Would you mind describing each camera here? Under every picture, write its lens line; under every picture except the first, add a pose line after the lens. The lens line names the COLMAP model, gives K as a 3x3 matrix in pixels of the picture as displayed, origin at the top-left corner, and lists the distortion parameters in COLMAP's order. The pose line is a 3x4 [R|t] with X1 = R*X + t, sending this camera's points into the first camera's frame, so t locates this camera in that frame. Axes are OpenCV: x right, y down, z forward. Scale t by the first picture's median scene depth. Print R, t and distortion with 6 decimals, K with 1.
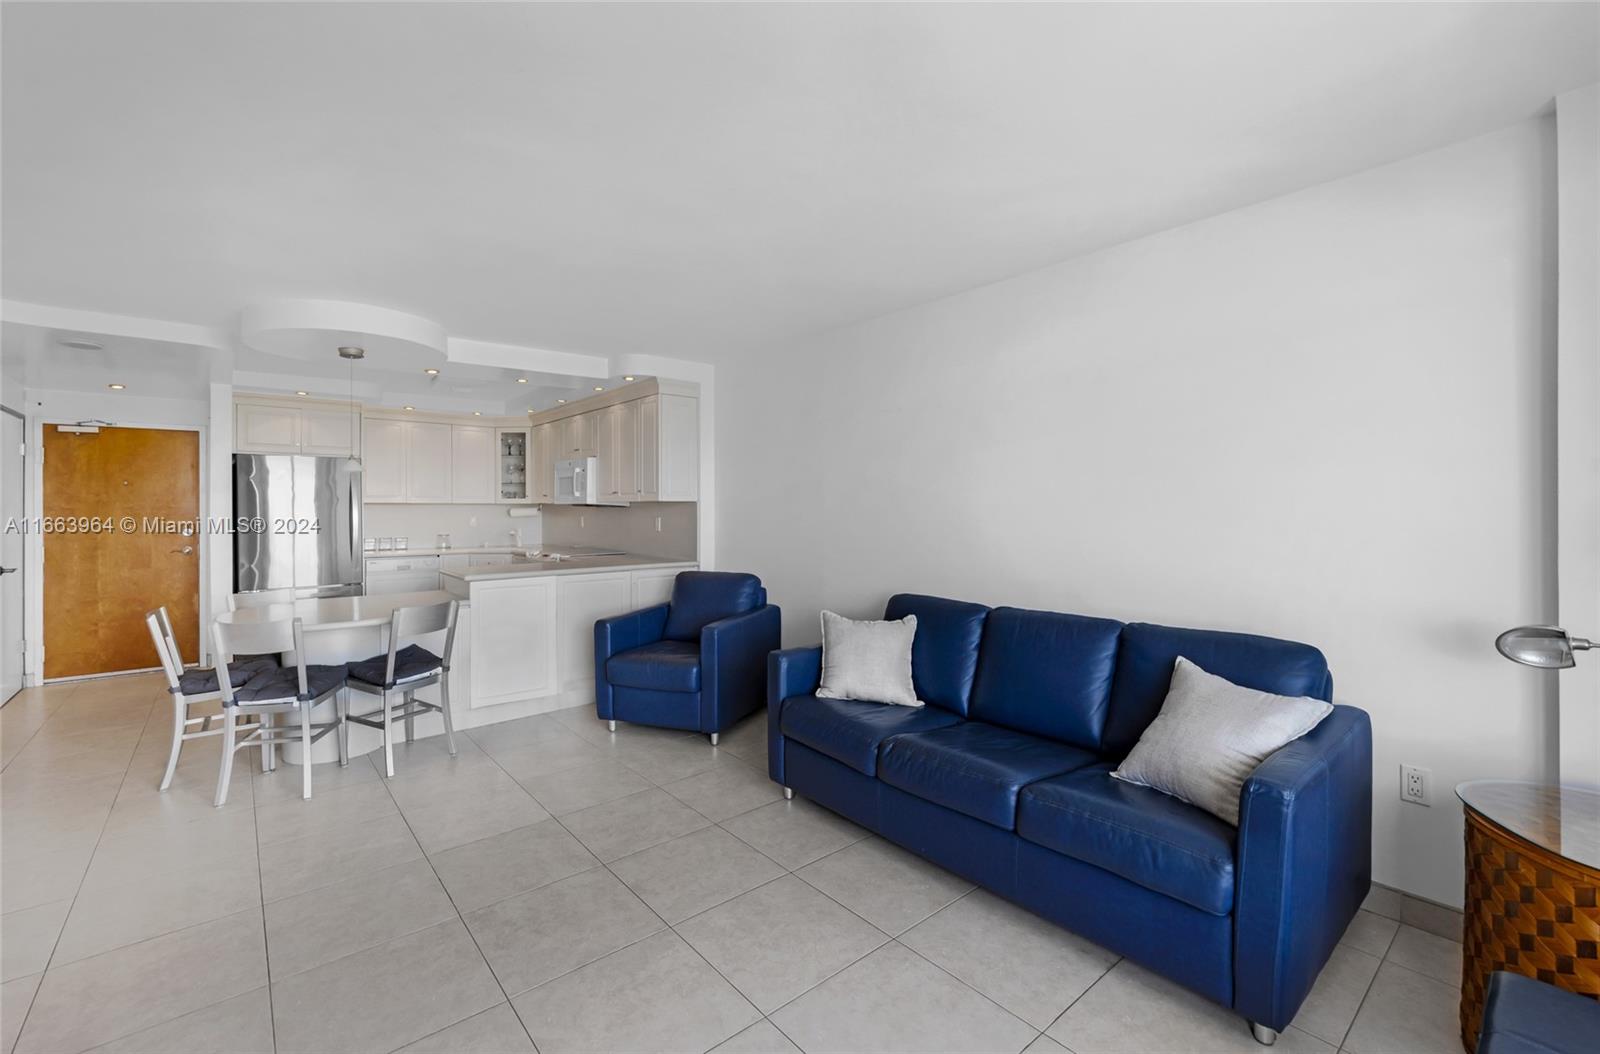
lens RADIAL K [[683.6, 0, 797.2], [0, 683.6, 509.7], [0, 0, 1]] dist [0.010238, 0.000393]
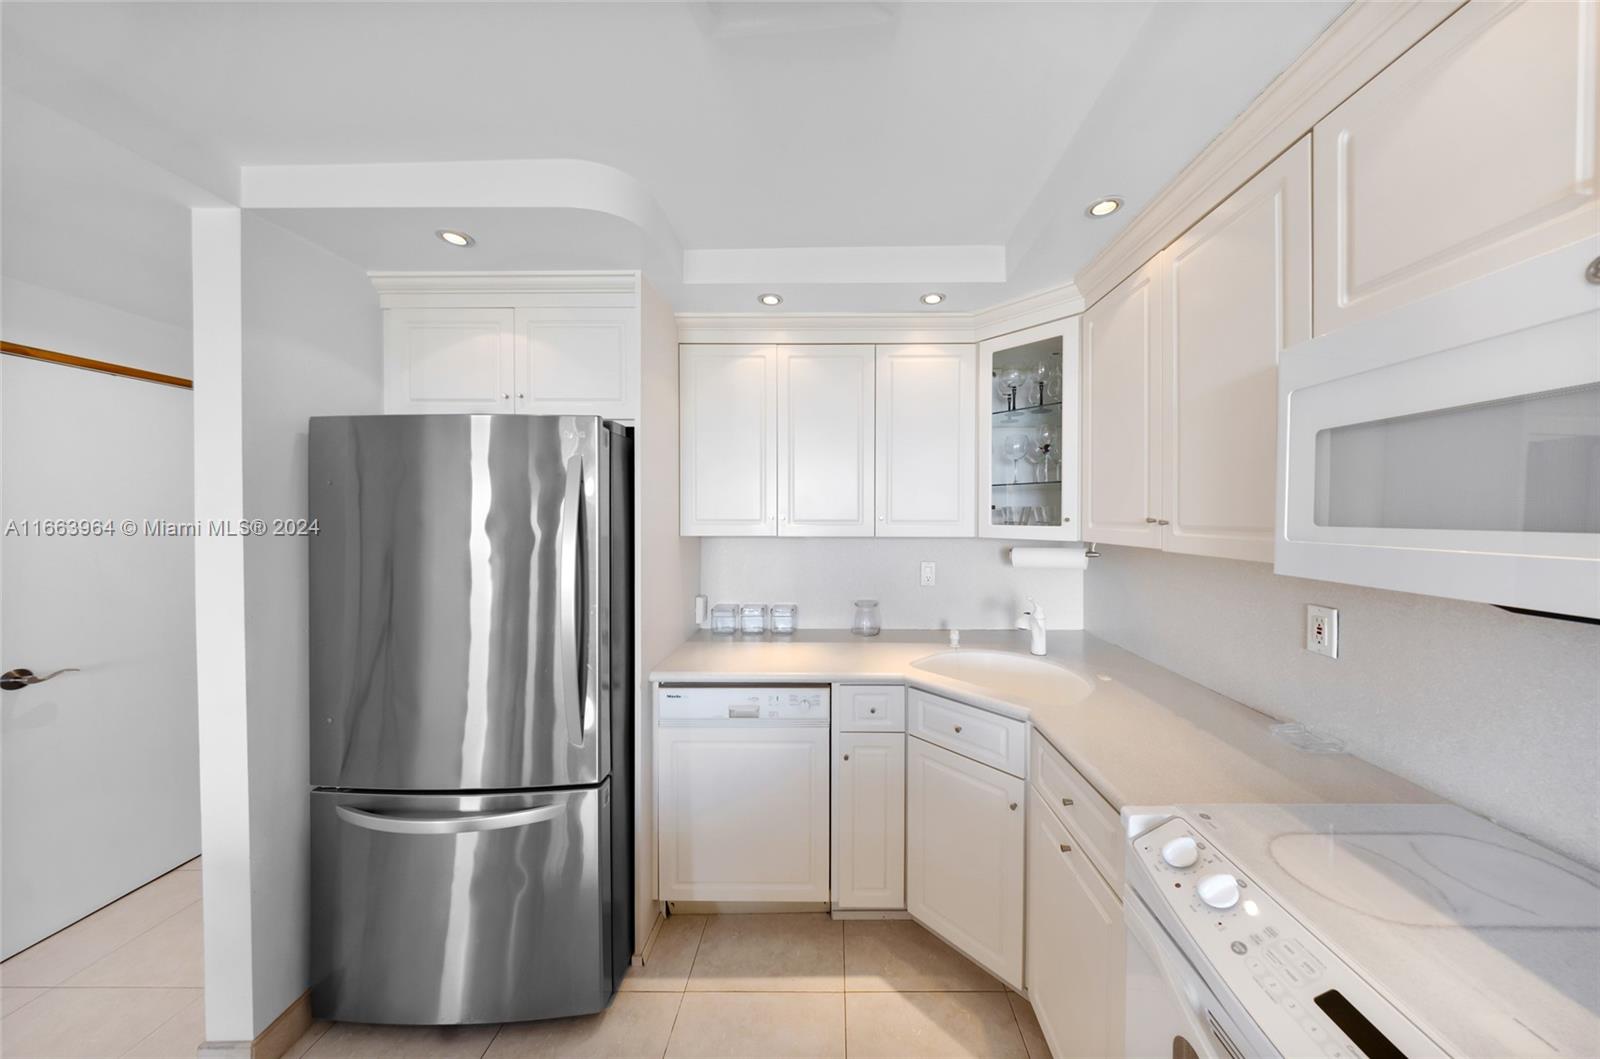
lens RADIAL K [[490.1, 0, 822.7], [0, 490.1, 516.5], [0, 0, 1]] dist [-0.000252, -0.000033]
pose [[0.747947, 0.005566, -0.663735, -0.467350], [-0.005334, 0.999983, 0.002374, -0.031029], [0.663737, 0.001765, 0.747964, 1.066957]]
